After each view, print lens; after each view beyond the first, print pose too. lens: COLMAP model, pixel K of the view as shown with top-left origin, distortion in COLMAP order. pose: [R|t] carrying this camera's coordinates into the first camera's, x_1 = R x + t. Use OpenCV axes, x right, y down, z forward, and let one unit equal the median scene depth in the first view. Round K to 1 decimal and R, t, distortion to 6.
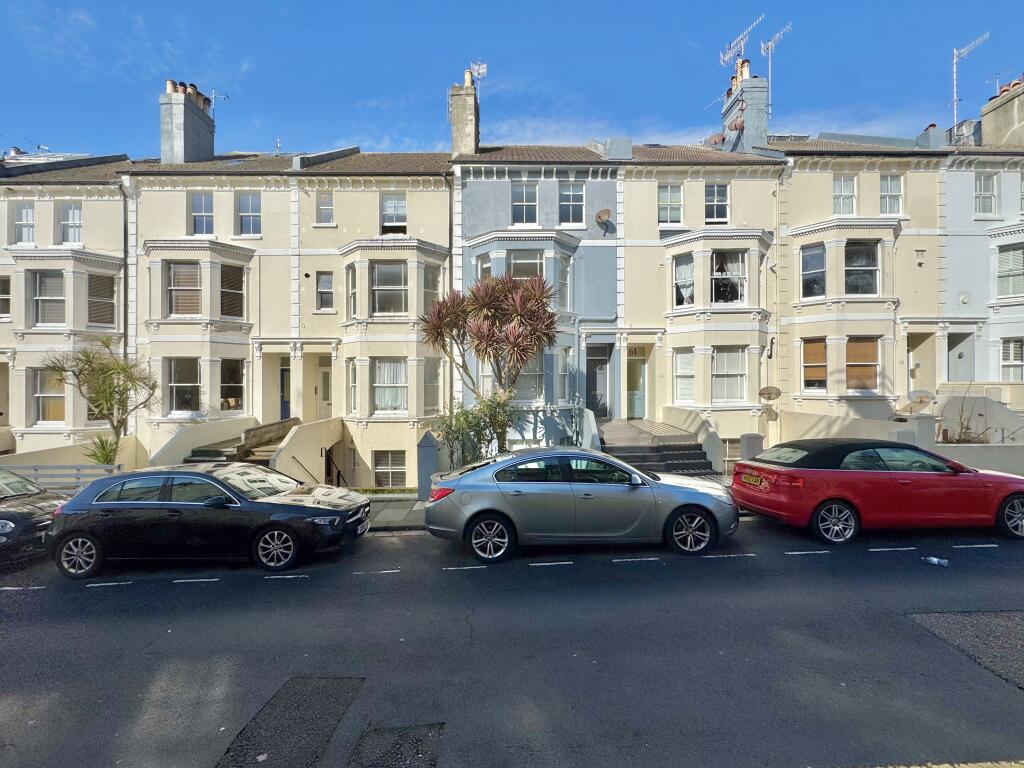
lens RADIAL K [[403.1, 0, 511.6], [0, 403.1, 383.5], [0, 0, 1]] dist [-0.003224, -0.000166]
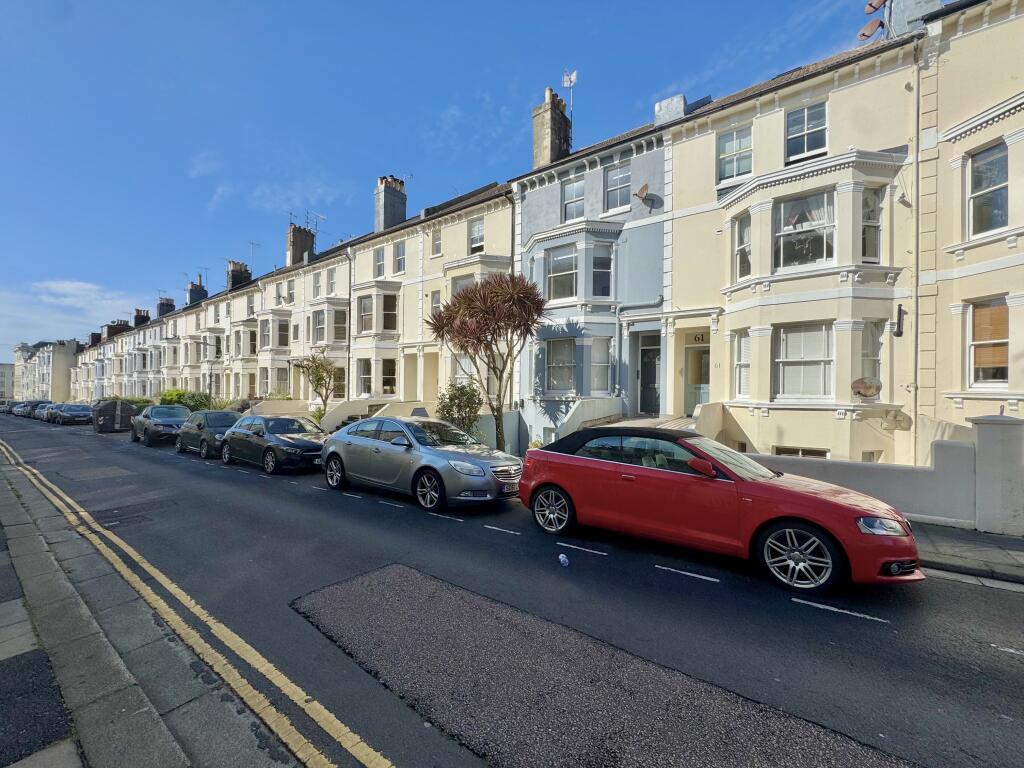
lens RADIAL K [[403.1, 0, 511.3], [0, 403.1, 382.9], [0, 0, 1]] dist [-0.003224, -0.000166]
pose [[0.805798, 0.007612, -0.592142, 0.522174], [-0.012526, 0.999913, -0.004192, 0.025767], [0.592058, 0.010795, 0.805823, 0.085346]]
